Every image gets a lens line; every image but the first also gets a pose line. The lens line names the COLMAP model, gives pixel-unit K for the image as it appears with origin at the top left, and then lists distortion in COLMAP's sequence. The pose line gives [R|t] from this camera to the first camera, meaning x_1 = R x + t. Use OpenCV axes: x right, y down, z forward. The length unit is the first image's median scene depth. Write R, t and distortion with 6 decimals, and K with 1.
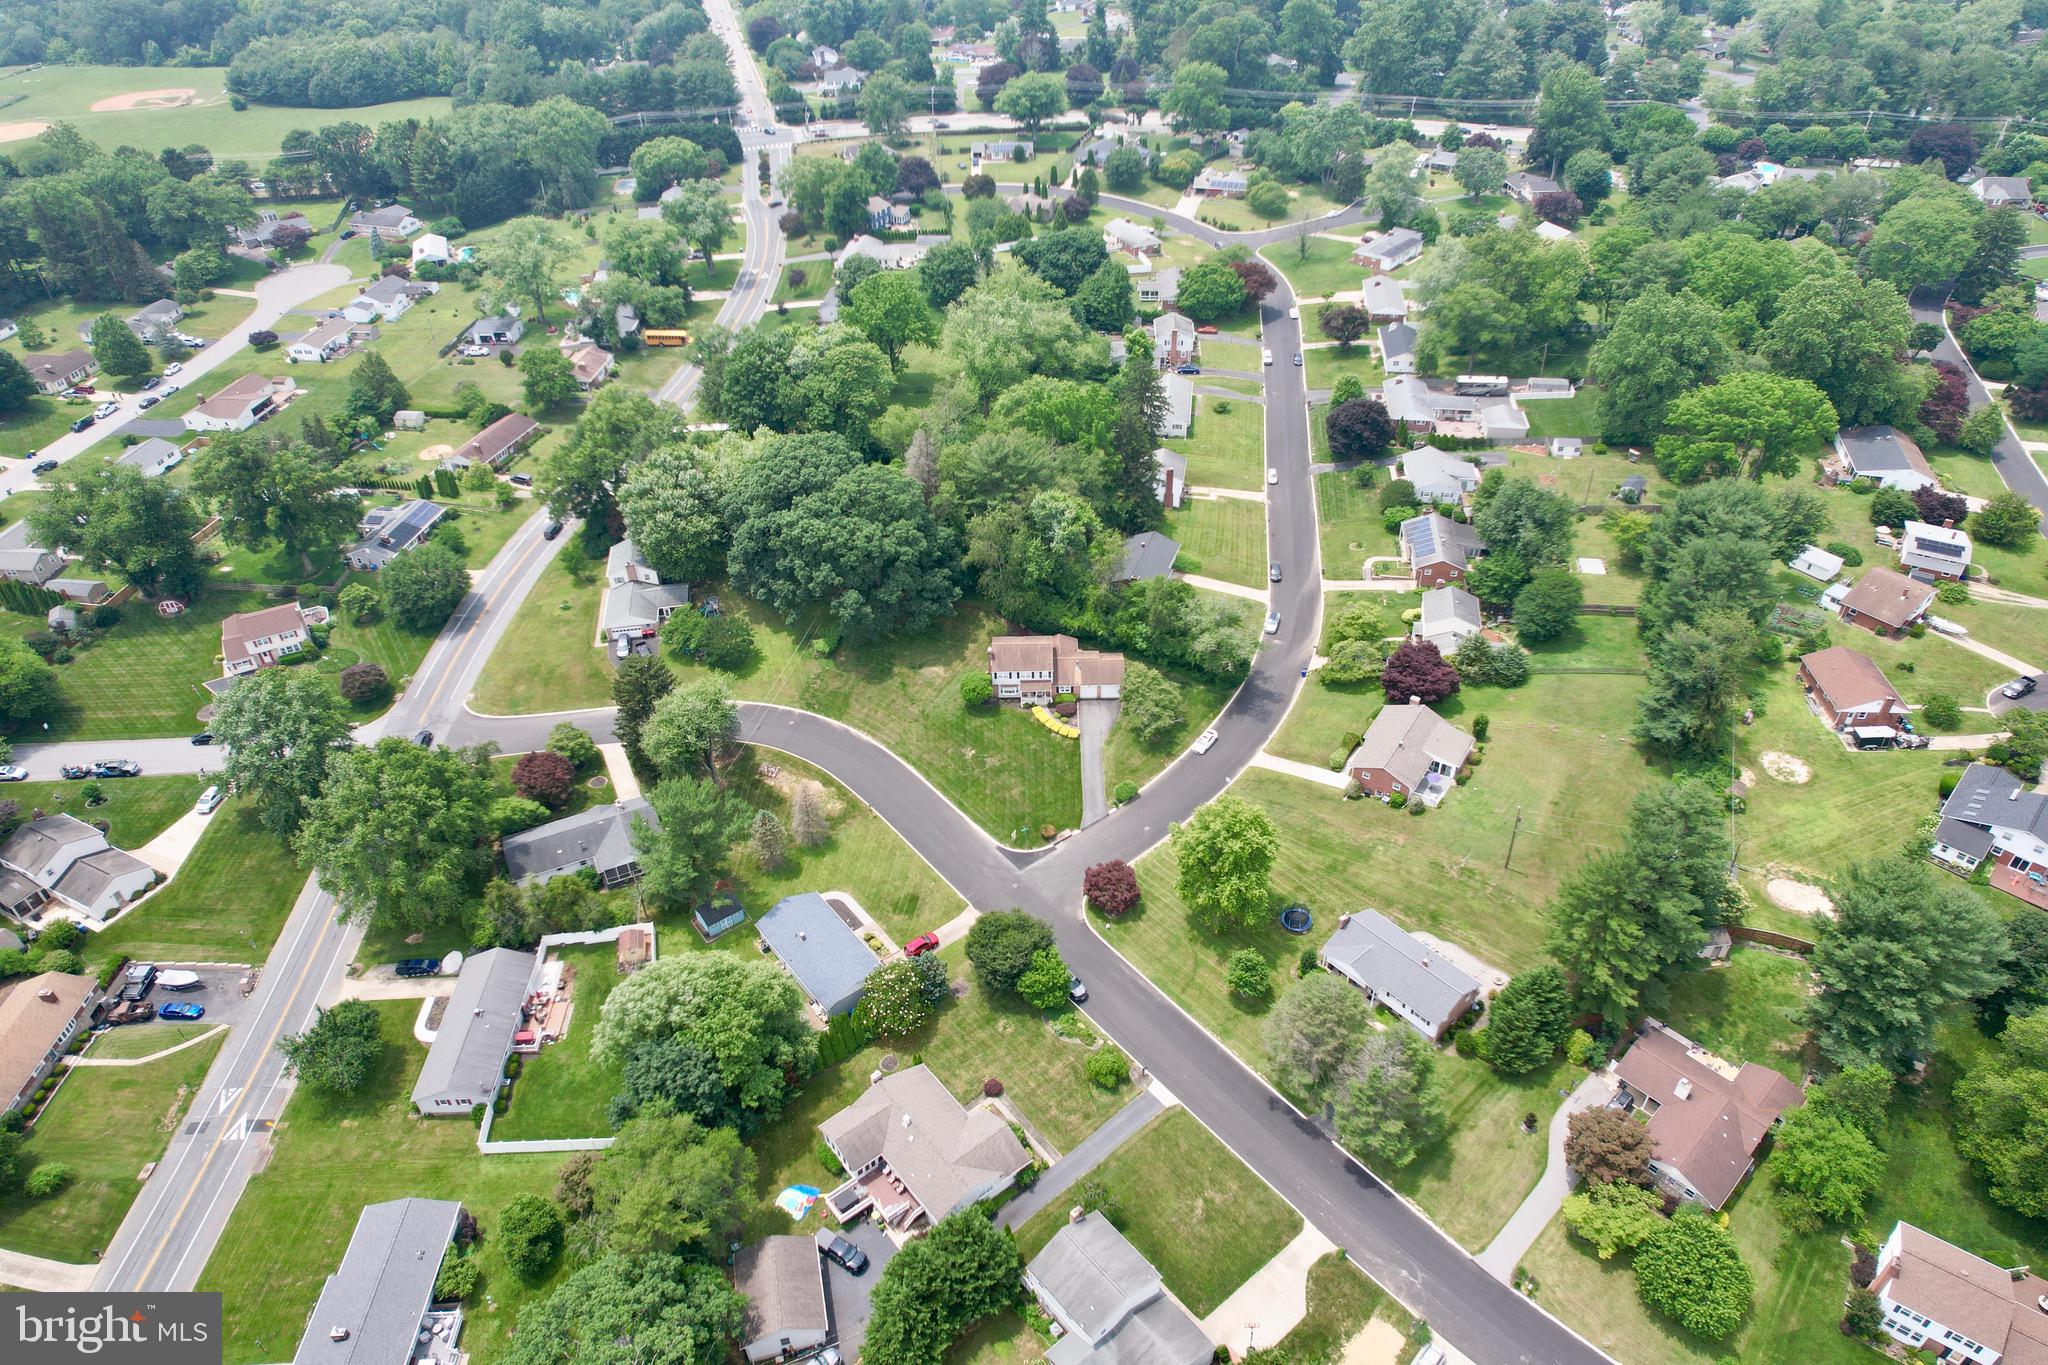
lens RADIAL K [[1301.9, 0, 1037.3], [0, 1301.9, 687.0], [0, 0, 1]] dist [-0.076712, 0.071968]
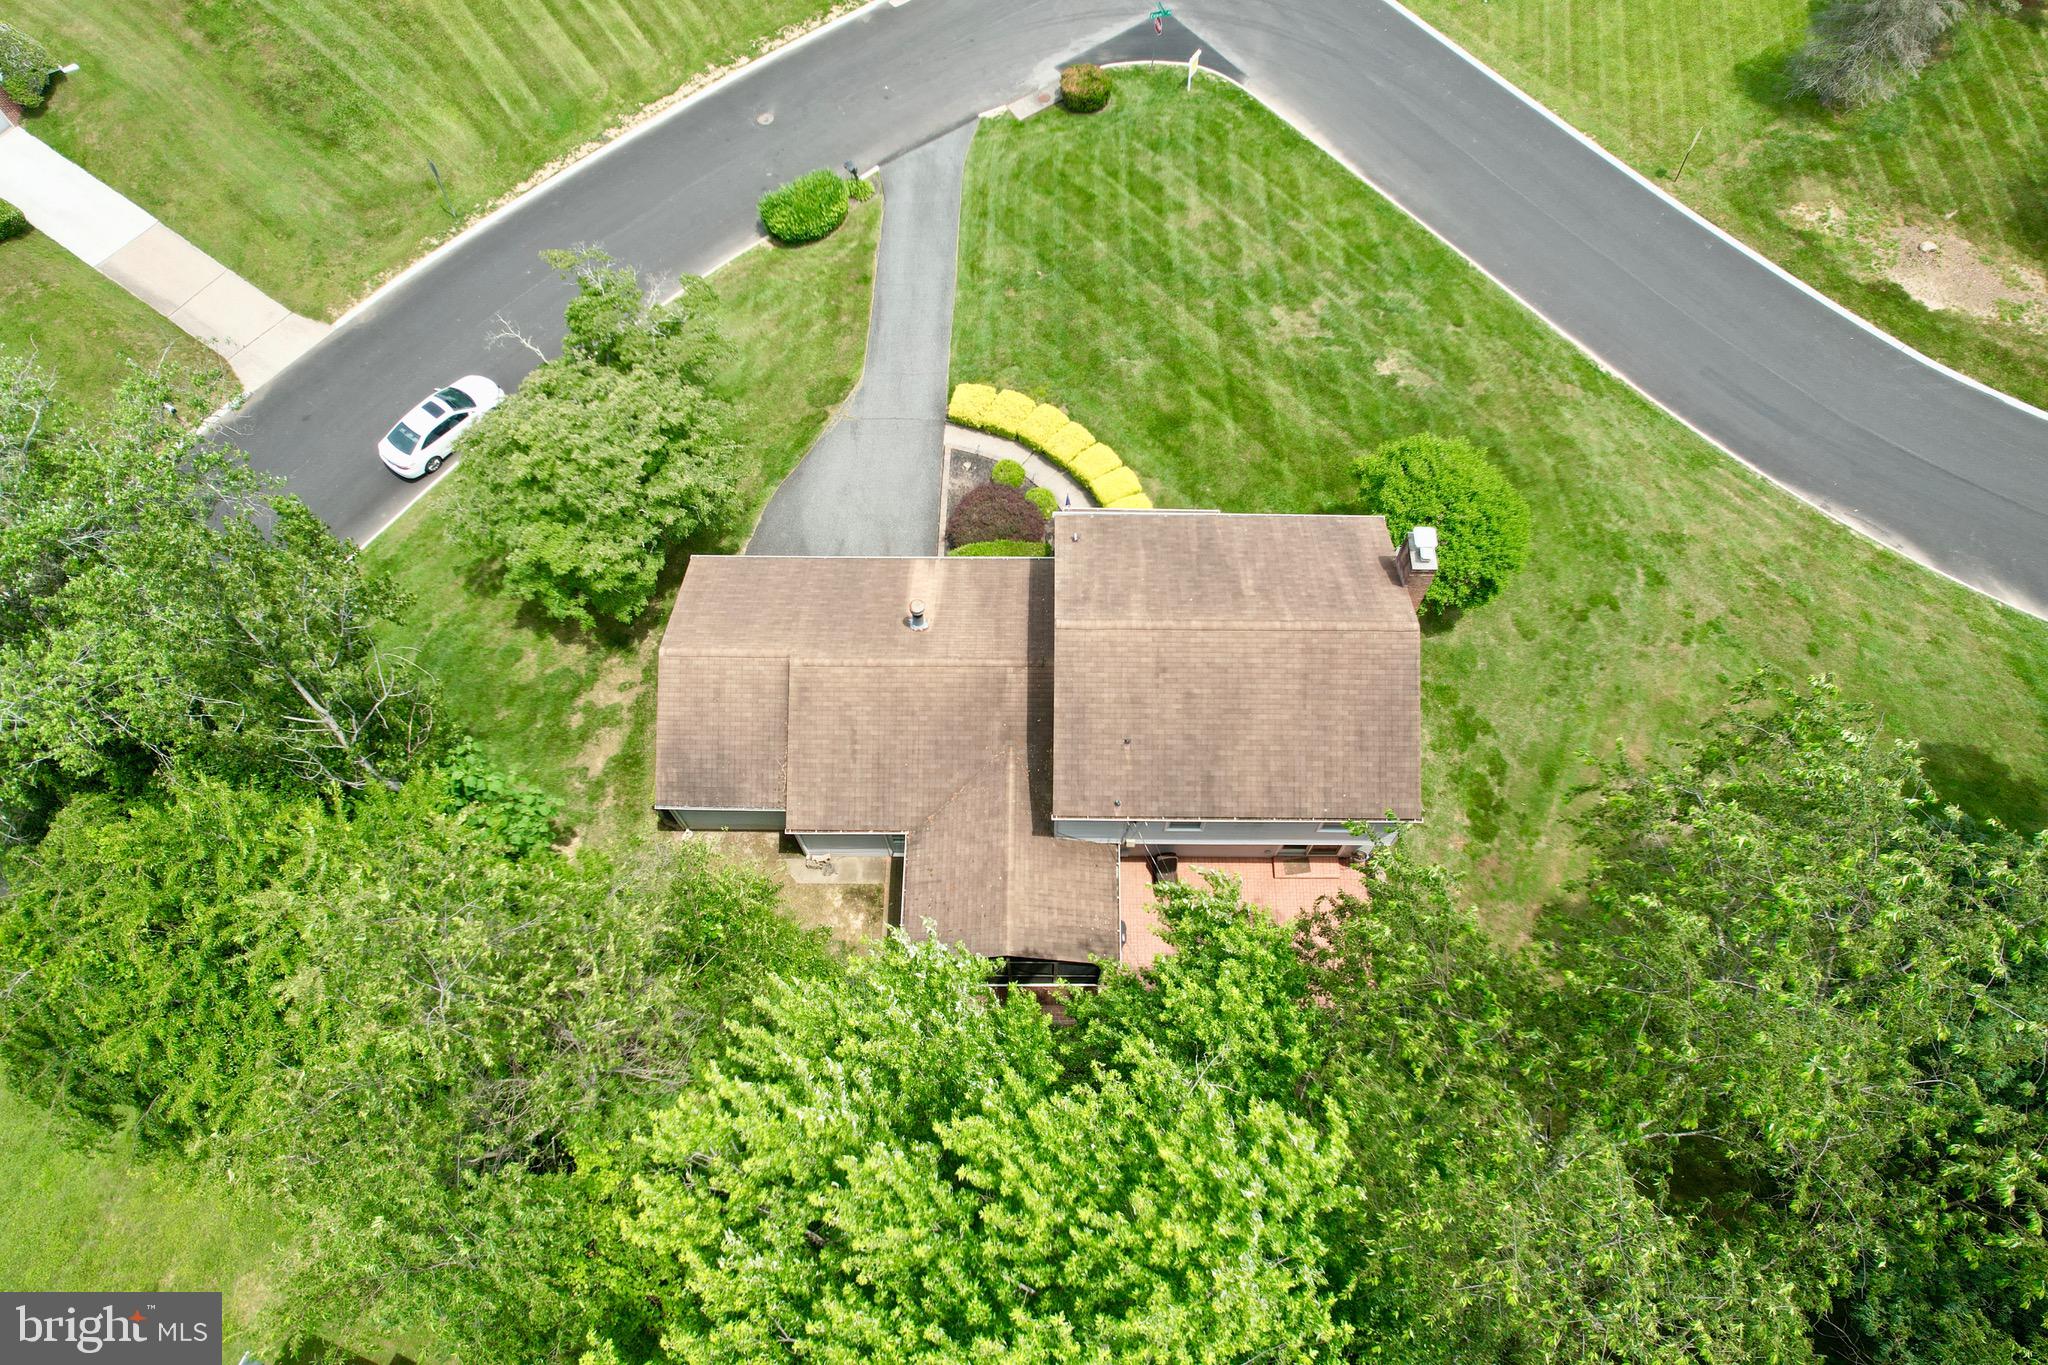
lens RADIAL K [[1296.6, 0, 1040.4], [0, 1296.6, 686.8], [0, 0, 1]] dist [-0.079326, 0.071929]
pose [[-0.999703, -0.007265, 0.023249, 0.009445], [0.024219, -0.194773, 0.980549, -0.189106], [-0.002596, 0.980821, 0.194891, 0.937396]]
